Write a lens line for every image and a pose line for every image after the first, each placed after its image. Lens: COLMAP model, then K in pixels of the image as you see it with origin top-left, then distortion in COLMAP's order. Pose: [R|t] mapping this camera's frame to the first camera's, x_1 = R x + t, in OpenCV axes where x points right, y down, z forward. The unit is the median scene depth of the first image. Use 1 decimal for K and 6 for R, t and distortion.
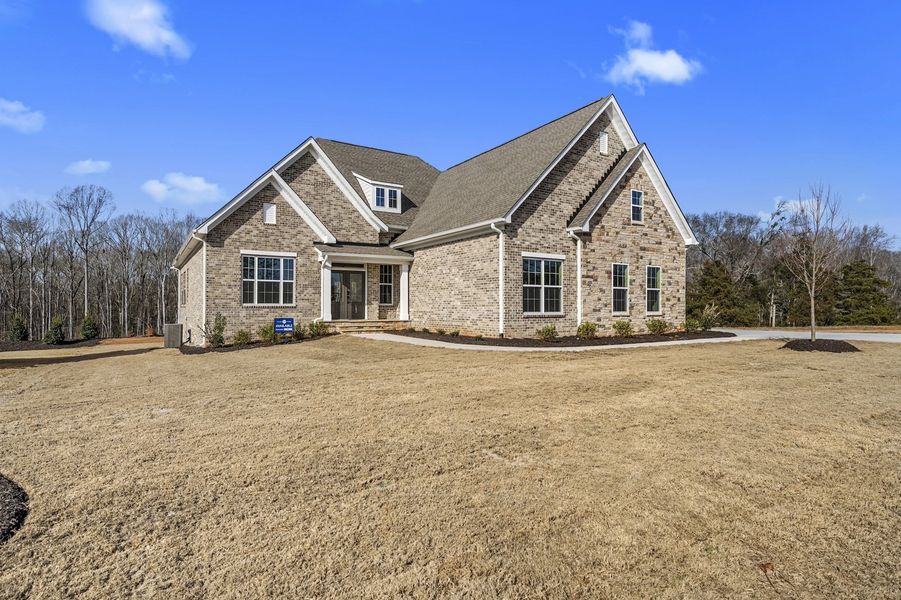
lens RADIAL K [[454.6, 0, 450.6], [0, 454.6, 299.2], [0, 0, 1]] dist [0.000717, -0.001251]
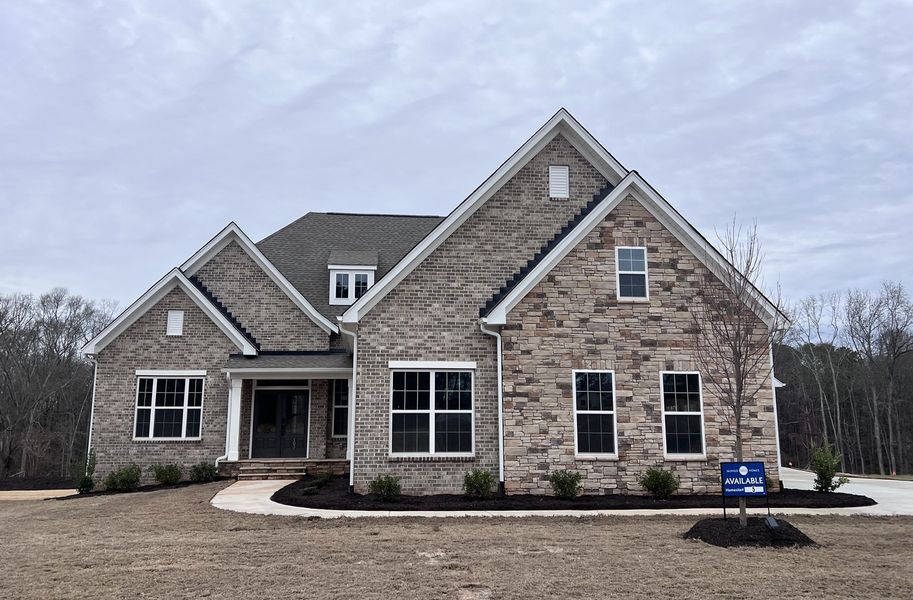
lens RADIAL K [[731.4, 0, 456.2], [0, 731.4, 295.7], [0, 0, 1]] dist [0.063575, -0.005754]
pose [[0.904190, -0.077061, -0.420121, 0.612388], [0.006071, 0.985810, -0.167758, -0.014410], [0.427087, 0.149134, 0.891827, 0.044596]]
